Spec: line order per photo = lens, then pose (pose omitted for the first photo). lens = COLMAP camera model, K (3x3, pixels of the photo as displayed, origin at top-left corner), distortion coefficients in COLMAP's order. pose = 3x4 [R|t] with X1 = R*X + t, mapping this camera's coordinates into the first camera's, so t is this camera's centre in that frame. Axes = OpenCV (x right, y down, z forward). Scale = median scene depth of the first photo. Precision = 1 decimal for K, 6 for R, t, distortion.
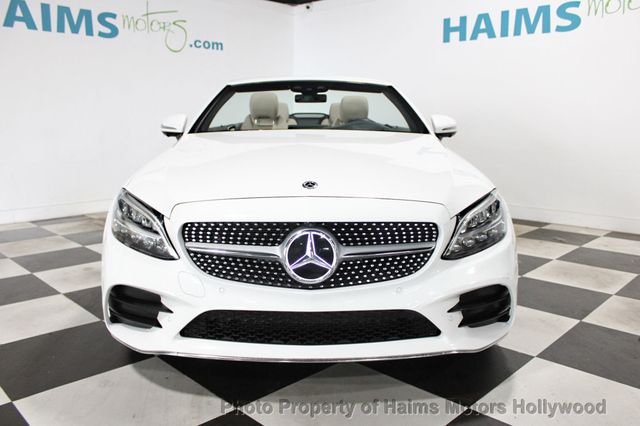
lens RADIAL K [[531.9, 0, 316.5], [0, 531.9, 214.3], [0, 0, 1]] dist [-0.156044, 0.137416]
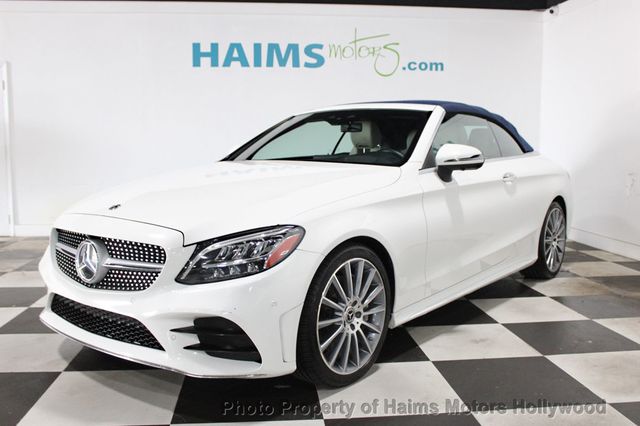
lens RADIAL K [[613.2, 0, 324.4], [0, 613.2, 211.2], [0, 0, 1]] dist [-0.057160, 0.000000]
pose [[0.770799, 0.067852, -0.633455, 0.435343], [-0.108136, 0.993818, -0.025130, -0.021186], [0.627834, 0.087870, 0.773372, 0.068223]]
